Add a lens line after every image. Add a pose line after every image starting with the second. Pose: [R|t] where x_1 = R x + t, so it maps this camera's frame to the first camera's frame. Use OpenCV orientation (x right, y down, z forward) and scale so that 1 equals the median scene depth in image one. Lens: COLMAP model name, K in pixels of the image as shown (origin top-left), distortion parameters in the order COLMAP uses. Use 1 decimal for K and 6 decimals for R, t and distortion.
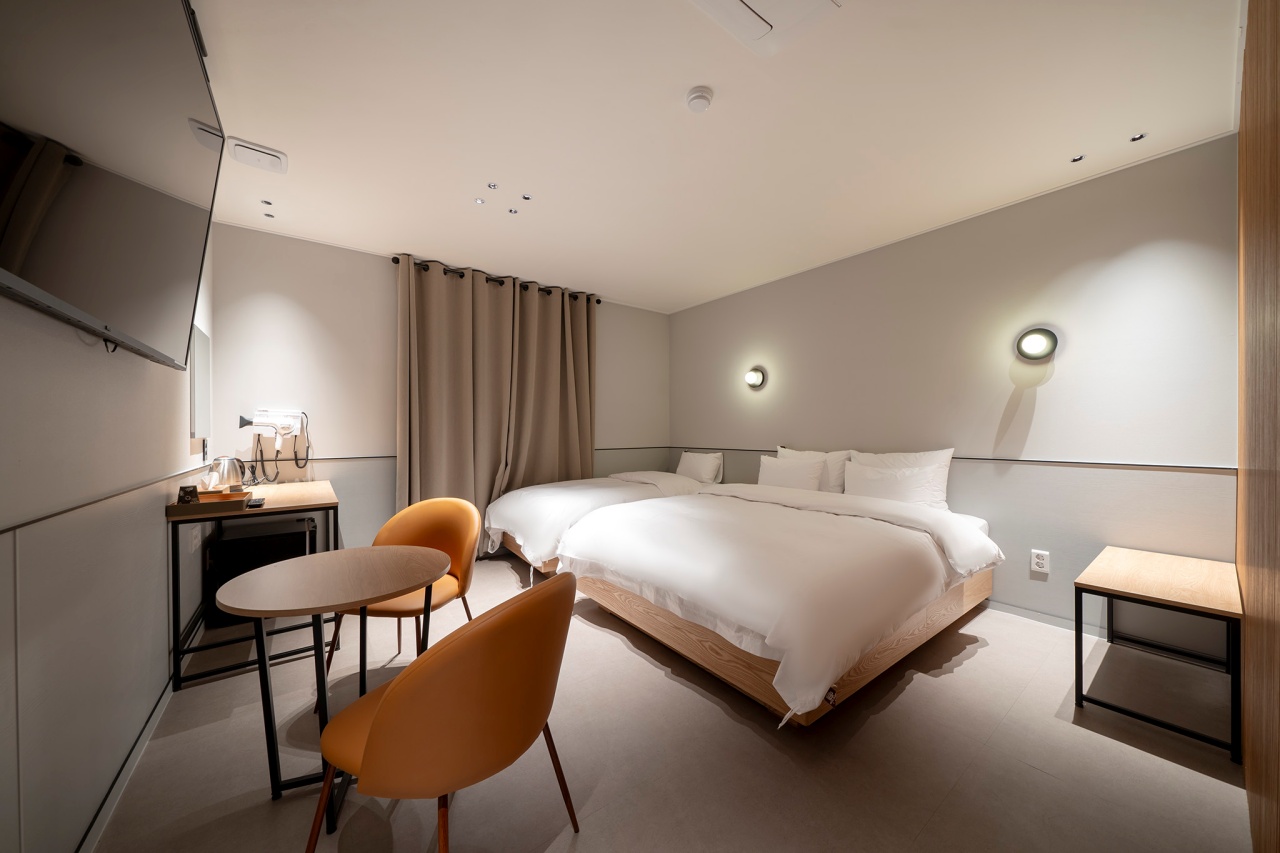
lens RADIAL K [[437.7, 0, 642.8], [0, 437.7, 429.8], [0, 0, 1]] dist [-0.002732, -0.000002]
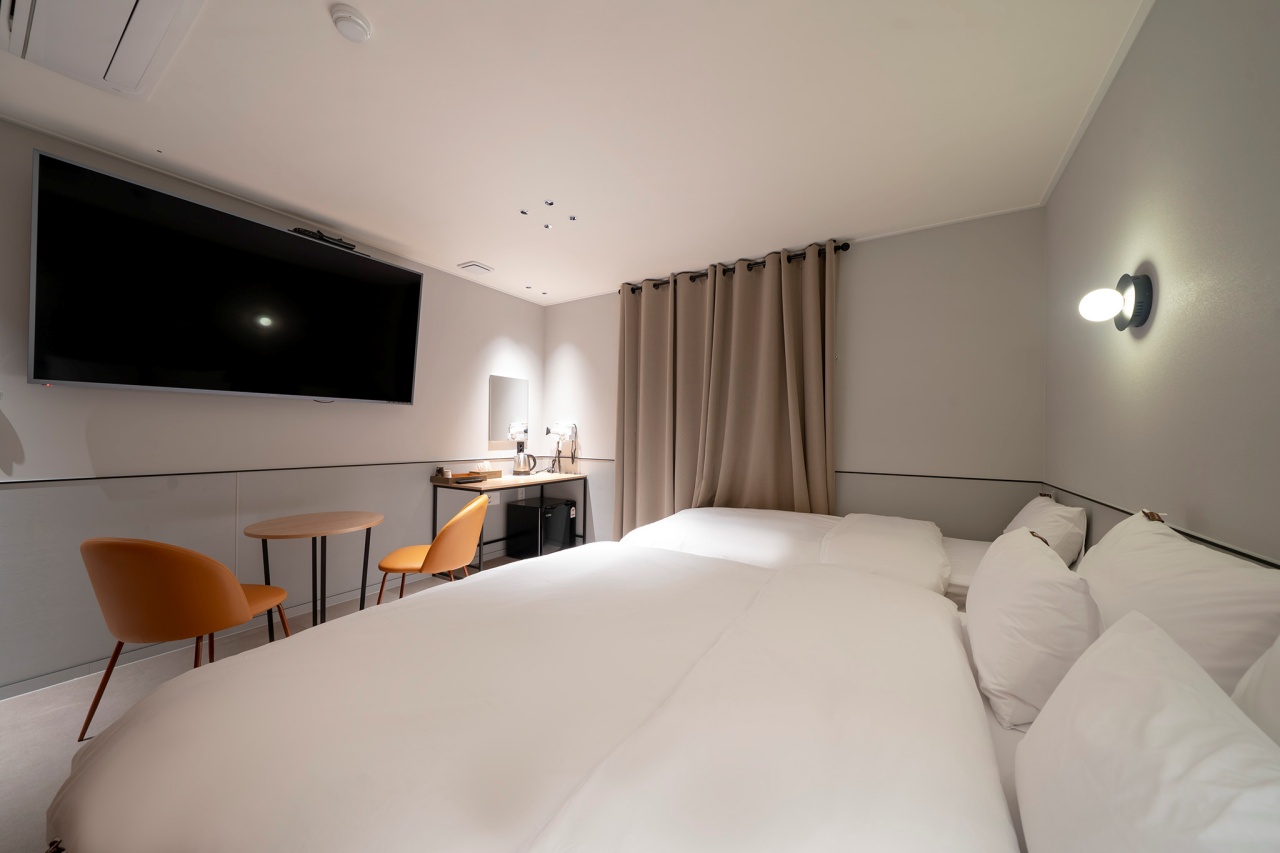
lens RADIAL K [[437.7, 0, 638.8], [0, 437.7, 428.6], [0, 0, 1]] dist [-0.002732, -0.000002]
pose [[0.347497, 0.000194, -0.937681, 0.577468], [-0.012291, 0.999915, -0.004348, -0.020062], [0.937600, 0.013036, 0.347470, 0.681427]]
